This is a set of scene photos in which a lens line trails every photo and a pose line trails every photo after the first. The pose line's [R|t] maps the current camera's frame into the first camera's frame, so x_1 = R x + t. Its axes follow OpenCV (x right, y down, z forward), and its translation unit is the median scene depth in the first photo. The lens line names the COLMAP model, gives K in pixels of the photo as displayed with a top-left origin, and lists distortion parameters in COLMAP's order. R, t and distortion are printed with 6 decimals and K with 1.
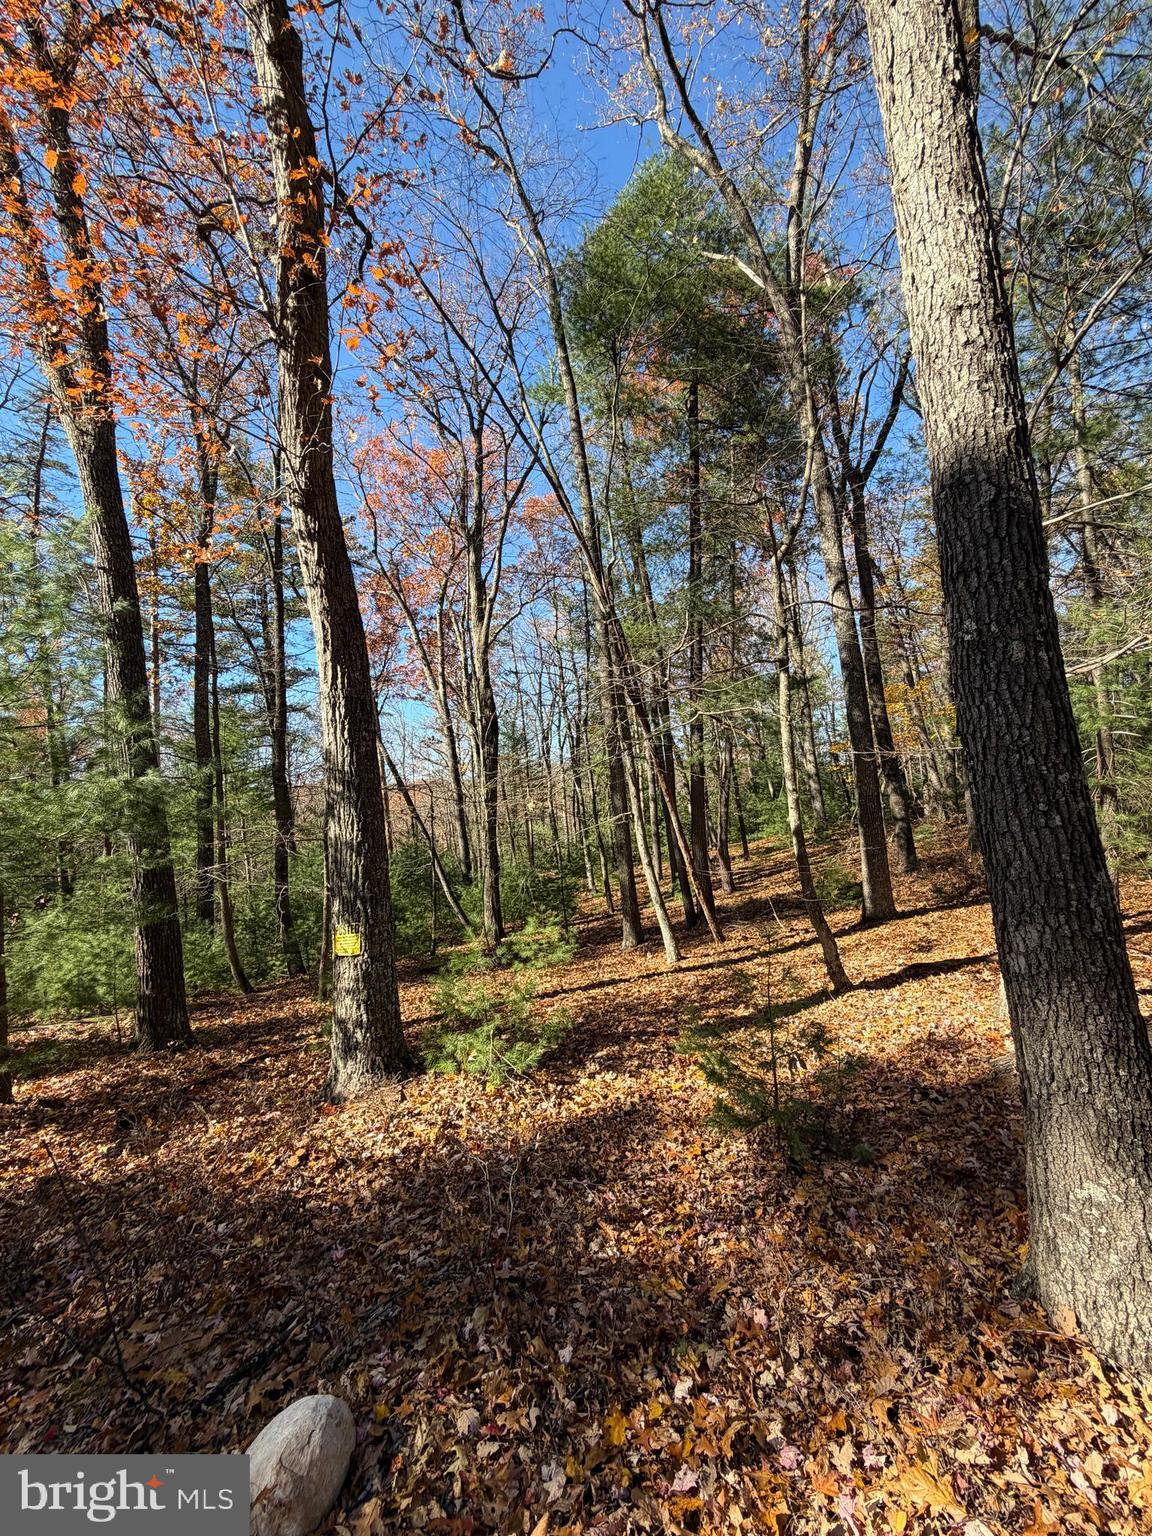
lens RADIAL K [[607.8, 0, 593.6], [0, 607.8, 764.7], [0, 0, 1]] dist [-0.000692, -0.000102]
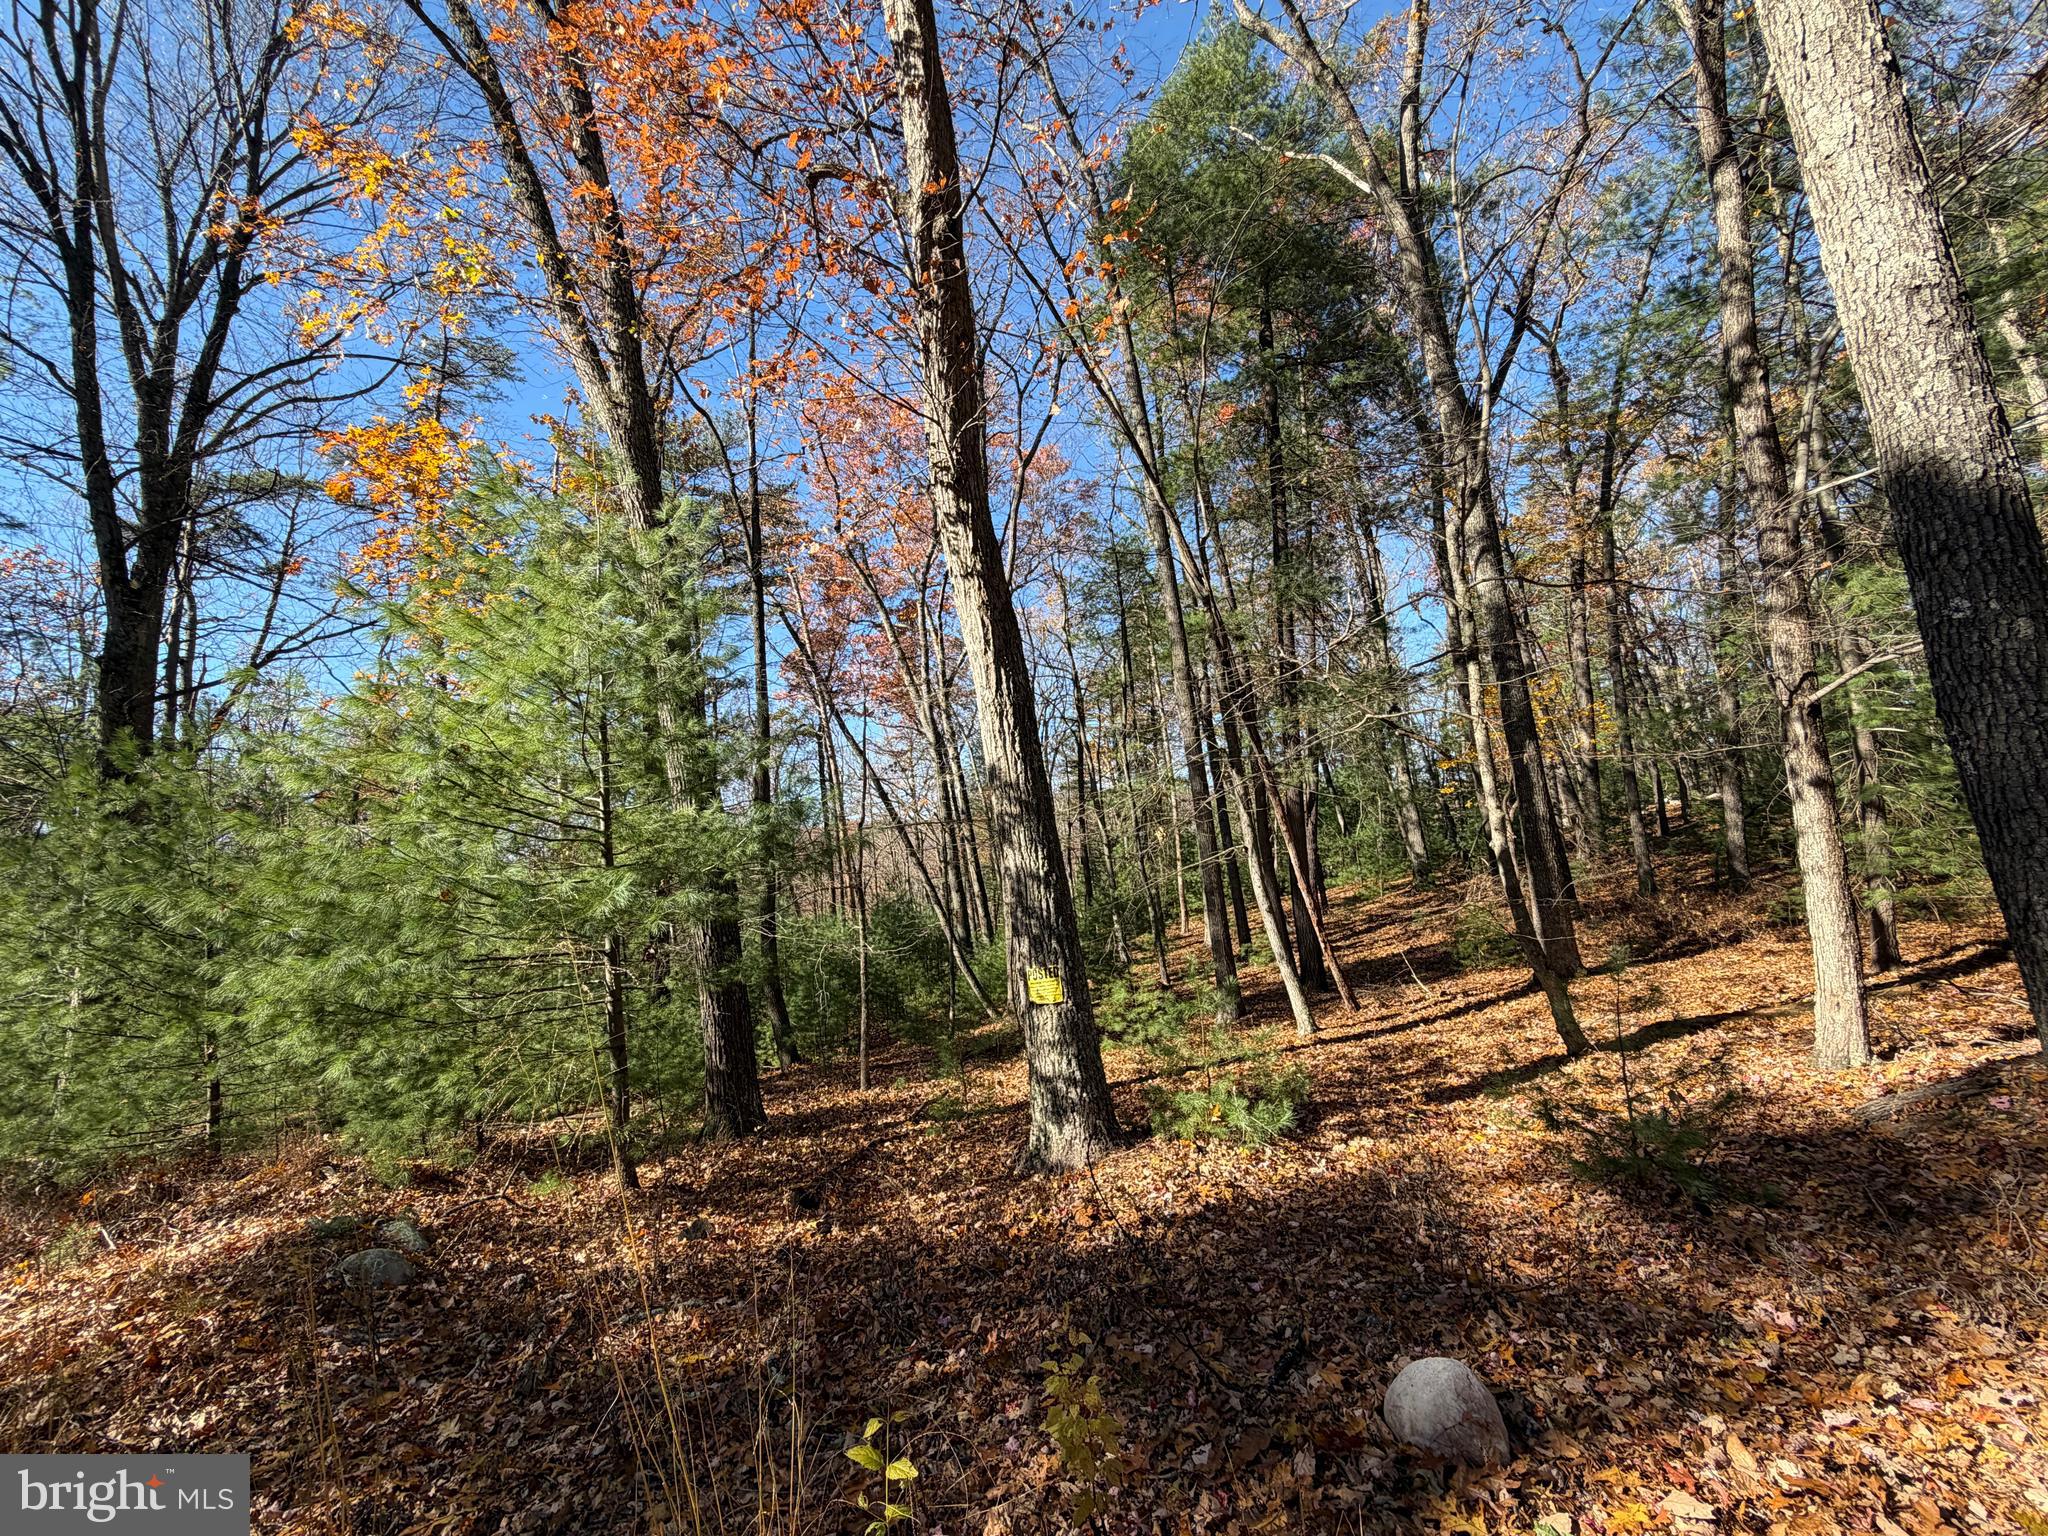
lens RADIAL K [[810.3, 0, 1039.3], [0, 810.3, 767.2], [0, 0, 1]] dist [-0.000692, -0.000102]
pose [[0.999364, -0.022606, -0.027574, -0.343868], [0.021545, 0.999039, -0.038172, 0.022308], [0.028410, 0.037554, 0.998891, -0.141439]]
